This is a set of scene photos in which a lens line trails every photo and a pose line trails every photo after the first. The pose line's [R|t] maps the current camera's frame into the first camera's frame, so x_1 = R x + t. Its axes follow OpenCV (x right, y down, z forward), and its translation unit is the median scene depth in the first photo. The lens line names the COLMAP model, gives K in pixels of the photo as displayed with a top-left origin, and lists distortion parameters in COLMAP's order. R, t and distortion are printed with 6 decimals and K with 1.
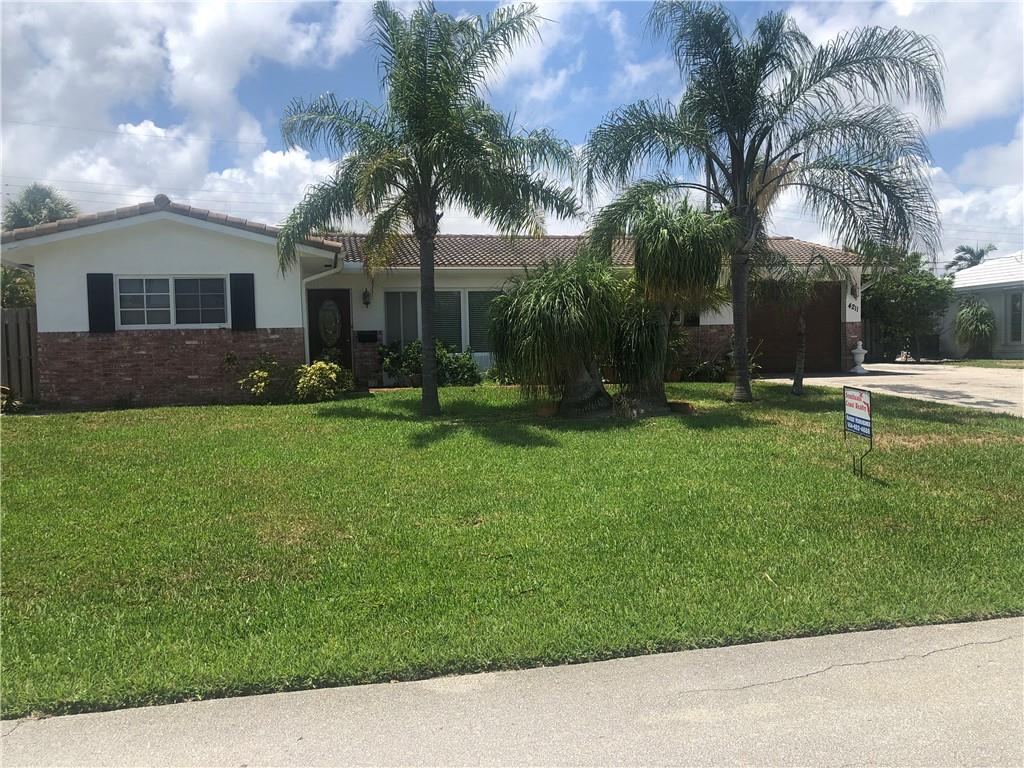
lens RADIAL K [[861.5, 0, 512.0], [0, 861.5, 384.0], [0, 0, 1]] dist [0.000835, -0.011461]
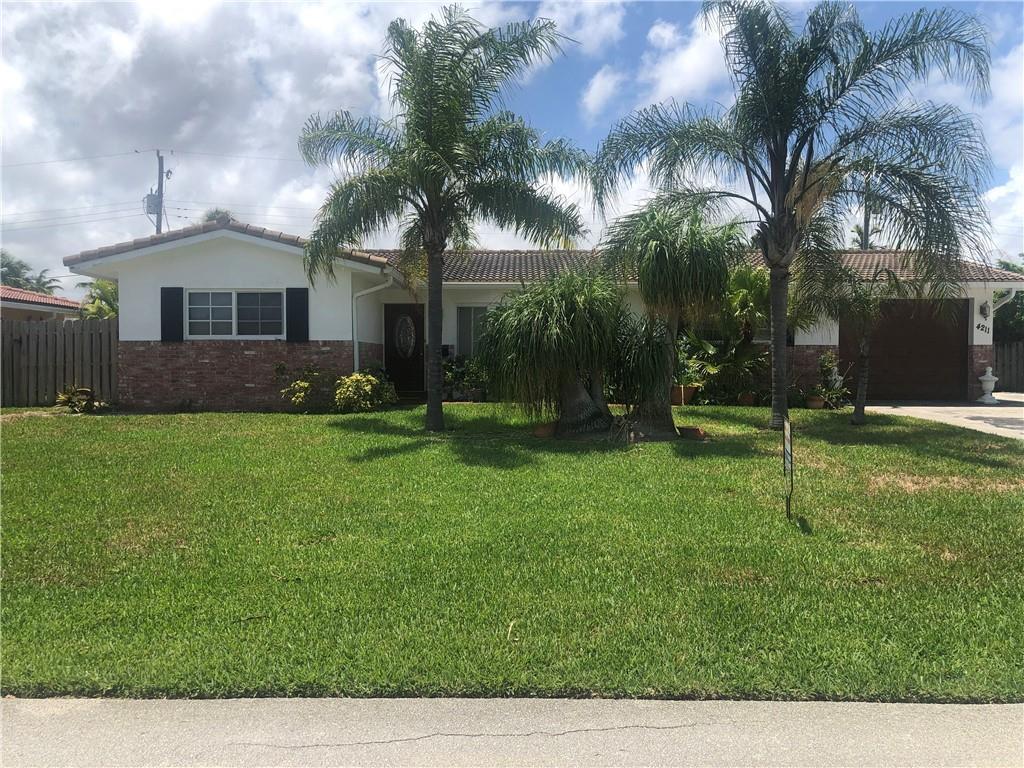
lens RADIAL K [[861.5, 0, 512.0], [0, 861.5, 384.0], [0, 0, 1]] dist [0.000835, -0.011461]
pose [[0.975155, 0.028407, -0.219694, 0.178327], [-0.032126, 0.999394, -0.013373, -0.006098], [0.219181, 0.020098, 0.975477, 0.041855]]
